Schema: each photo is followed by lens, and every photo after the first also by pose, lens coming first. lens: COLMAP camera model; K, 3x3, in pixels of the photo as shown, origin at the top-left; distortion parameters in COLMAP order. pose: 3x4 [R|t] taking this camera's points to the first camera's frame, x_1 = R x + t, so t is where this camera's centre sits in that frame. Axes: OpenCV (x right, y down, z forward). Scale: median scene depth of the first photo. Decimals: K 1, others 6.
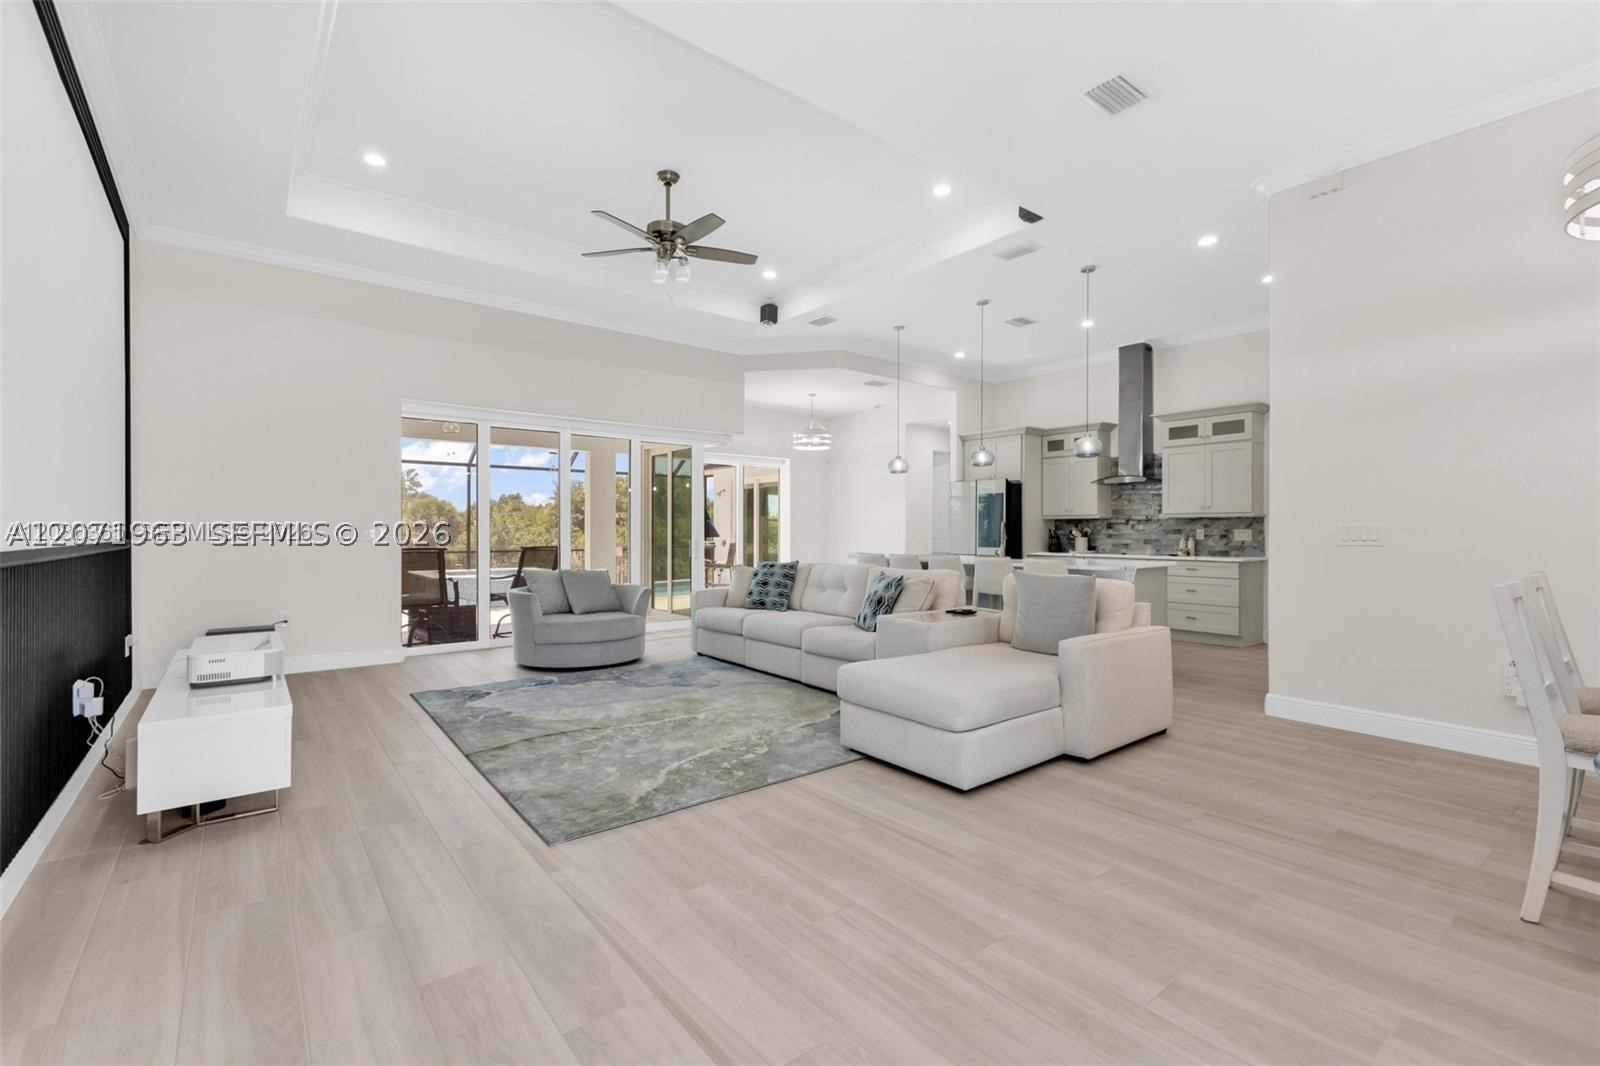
lens RADIAL K [[696.9, 0, 803.1], [0, 696.9, 532.7], [0, 0, 1]] dist [0.012280, -0.003162]
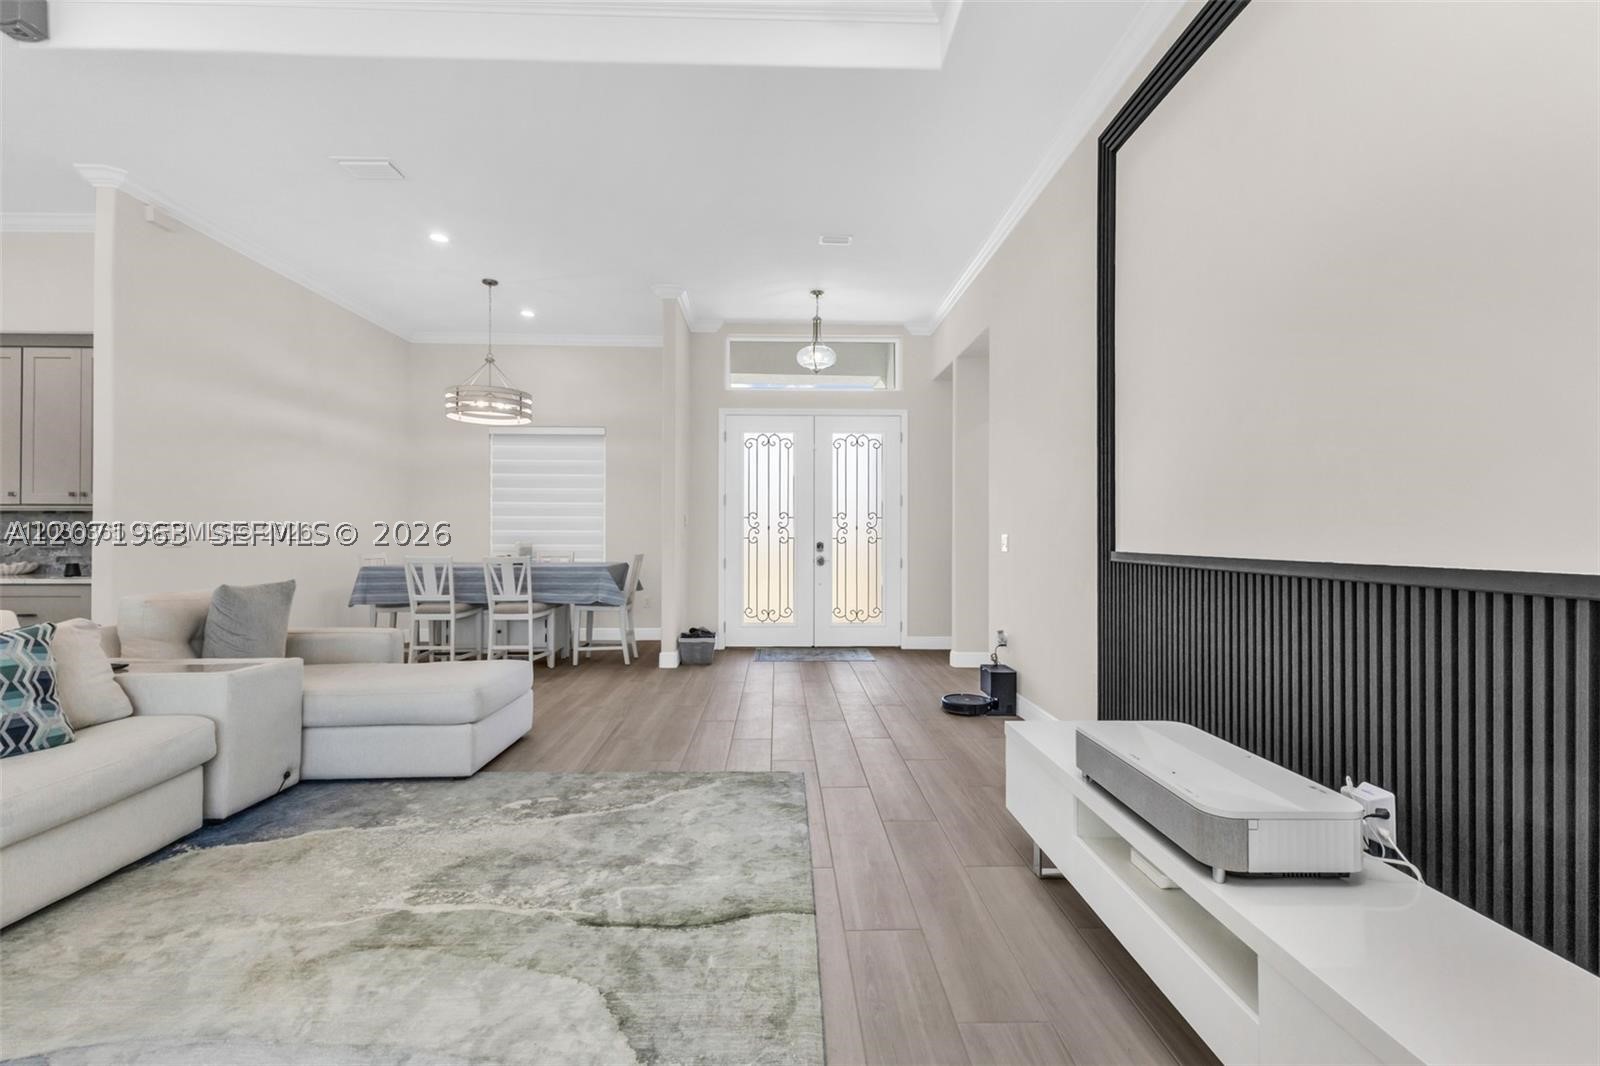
lens RADIAL K [[696.9, 0, 800.3], [0, 696.9, 528.1], [0, 0, 1]] dist [0.012280, -0.003162]
pose [[-0.801297, 0.003939, 0.598254, -0.406777], [-0.000898, 0.999969, -0.007786, -0.002330], [-0.598266, -0.006776, -0.801269, 0.730537]]
